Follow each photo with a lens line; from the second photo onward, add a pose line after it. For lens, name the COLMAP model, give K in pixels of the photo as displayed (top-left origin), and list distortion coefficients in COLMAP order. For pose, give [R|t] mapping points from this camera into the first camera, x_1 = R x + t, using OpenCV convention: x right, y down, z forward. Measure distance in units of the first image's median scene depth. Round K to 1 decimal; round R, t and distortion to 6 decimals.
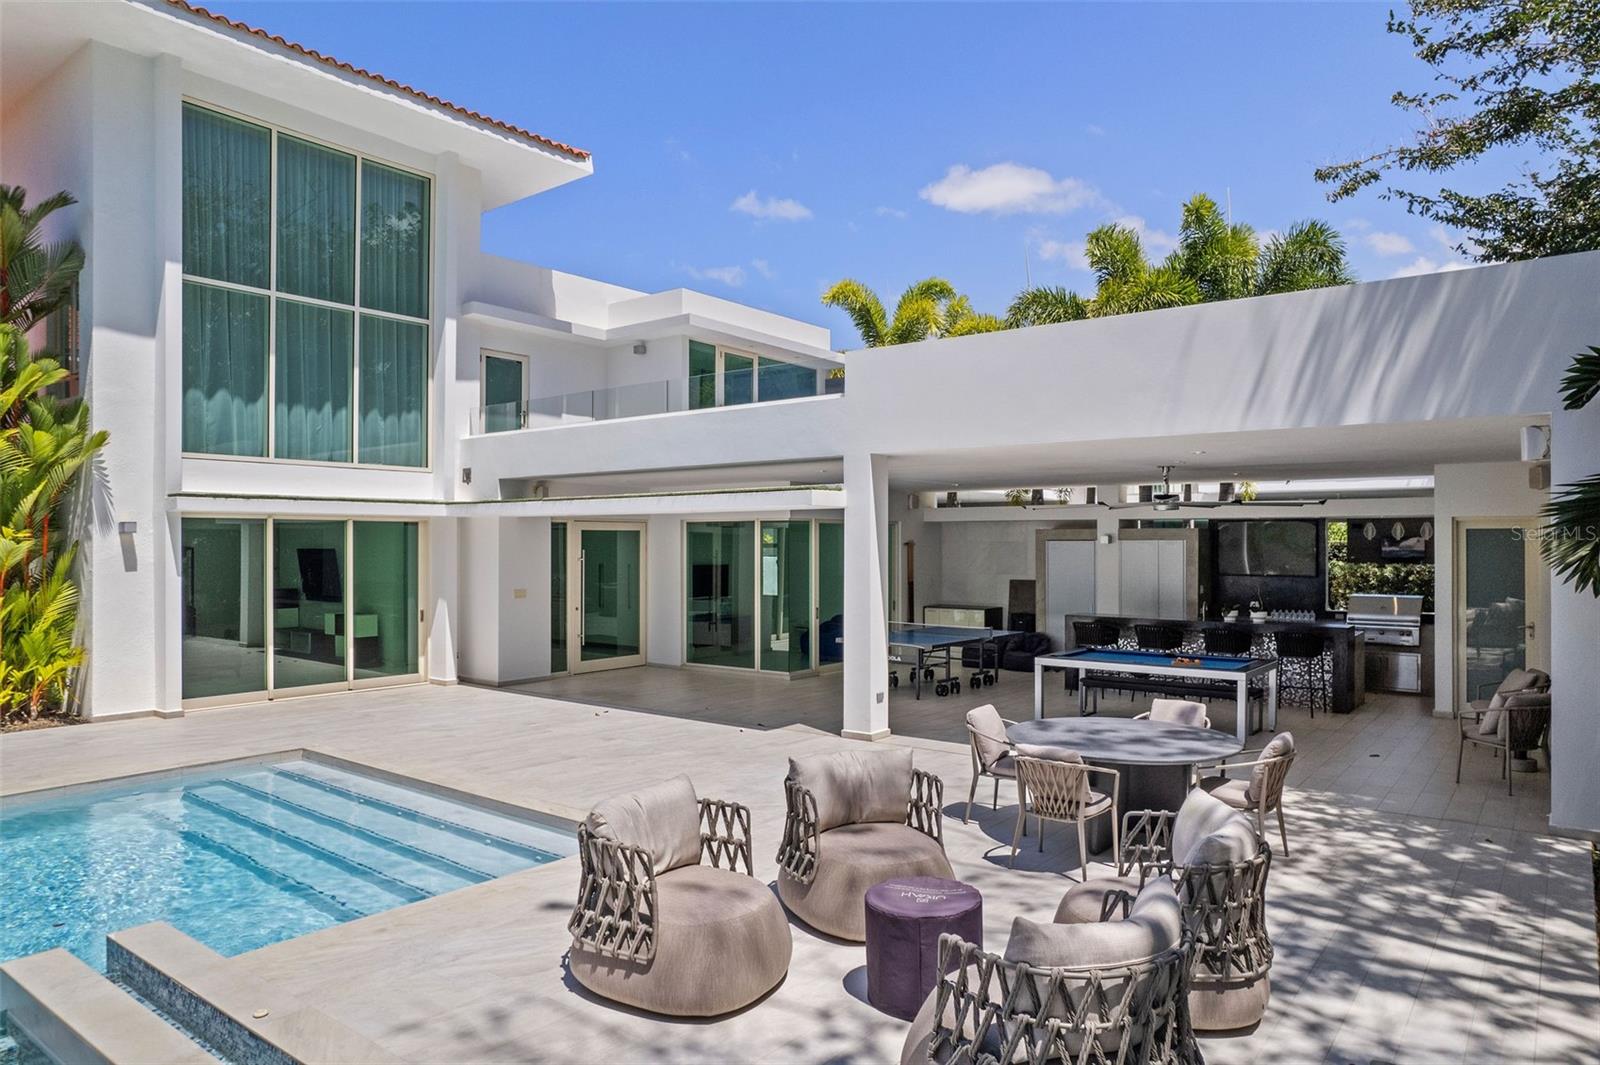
lens RADIAL K [[1023.6, 0, 802.8], [0, 1023.6, 541.3], [0, 0, 1]] dist [-0.079410, 0.072691]
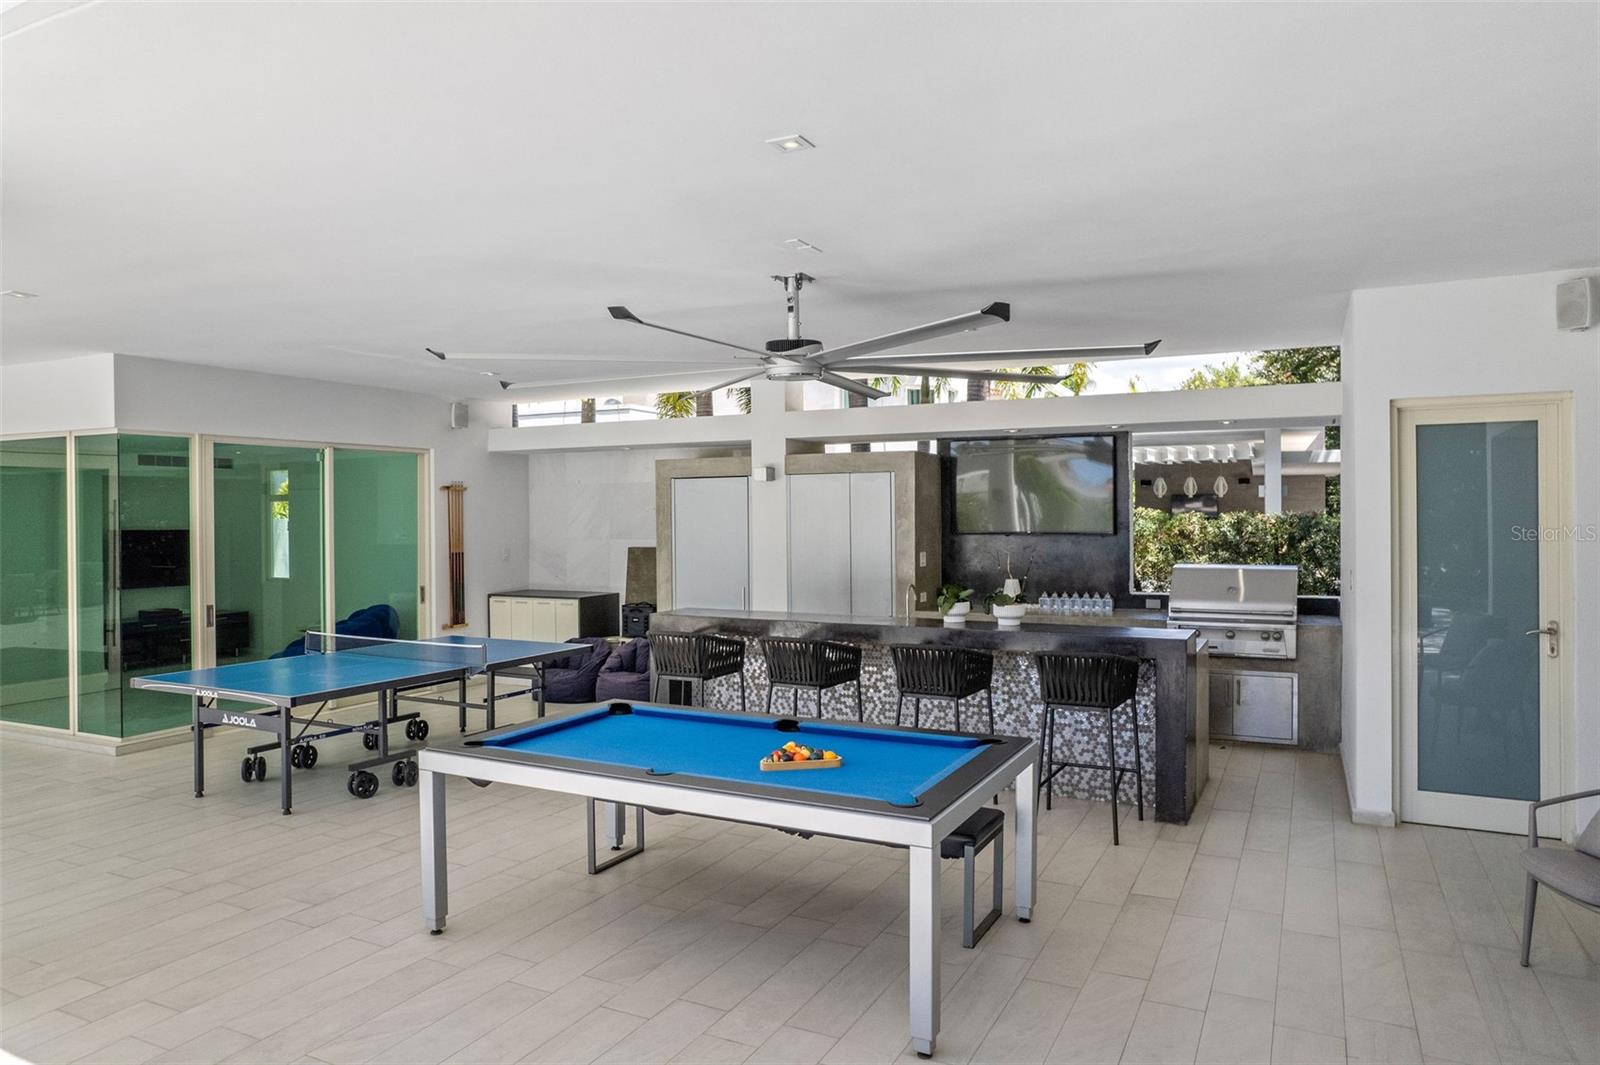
lens RADIAL K [[1036.9, 0, 801.9], [0, 1036.9, 513.7], [0, 0, 1]] dist [-0.086410, 0.079896]
pose [[0.981690, -0.007393, 0.190344, 0.232103], [0.007233, 0.999973, 0.001535, 0.021870], [-0.190350, -0.000130, 0.981716, 0.475339]]
